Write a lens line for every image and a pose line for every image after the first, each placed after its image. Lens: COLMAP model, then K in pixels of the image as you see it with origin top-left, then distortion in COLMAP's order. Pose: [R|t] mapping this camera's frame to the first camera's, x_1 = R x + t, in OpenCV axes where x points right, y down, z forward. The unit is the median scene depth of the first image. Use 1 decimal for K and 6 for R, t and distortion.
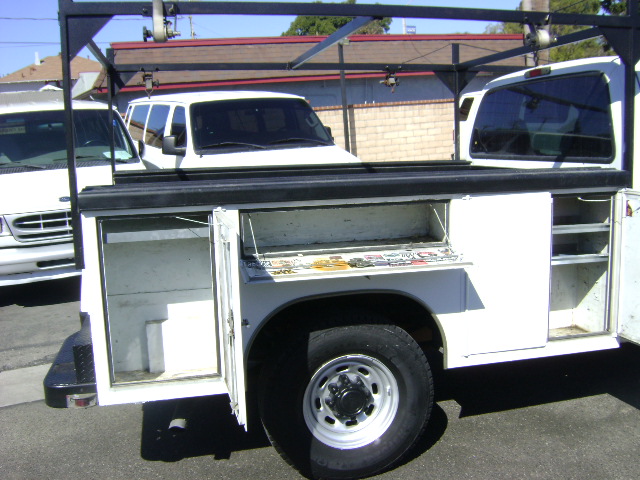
lens RADIAL K [[659.5, 0, 320.0], [0, 659.5, 240.0], [0, 0, 1]] dist [-0.139707, 0.054747]
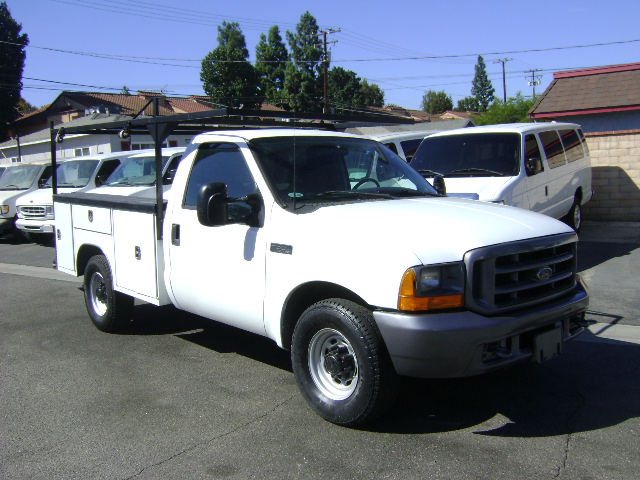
lens RADIAL K [[646.9, 0, 320.0], [0, 646.9, 240.0], [0, 0, 1]] dist [-0.205000, 0.006918]
pose [[0.502220, 0.135169, -0.854111, 1.638073], [-0.131525, 0.988156, 0.079046, -0.153431], [0.854679, 0.072638, 0.514050, 0.370109]]
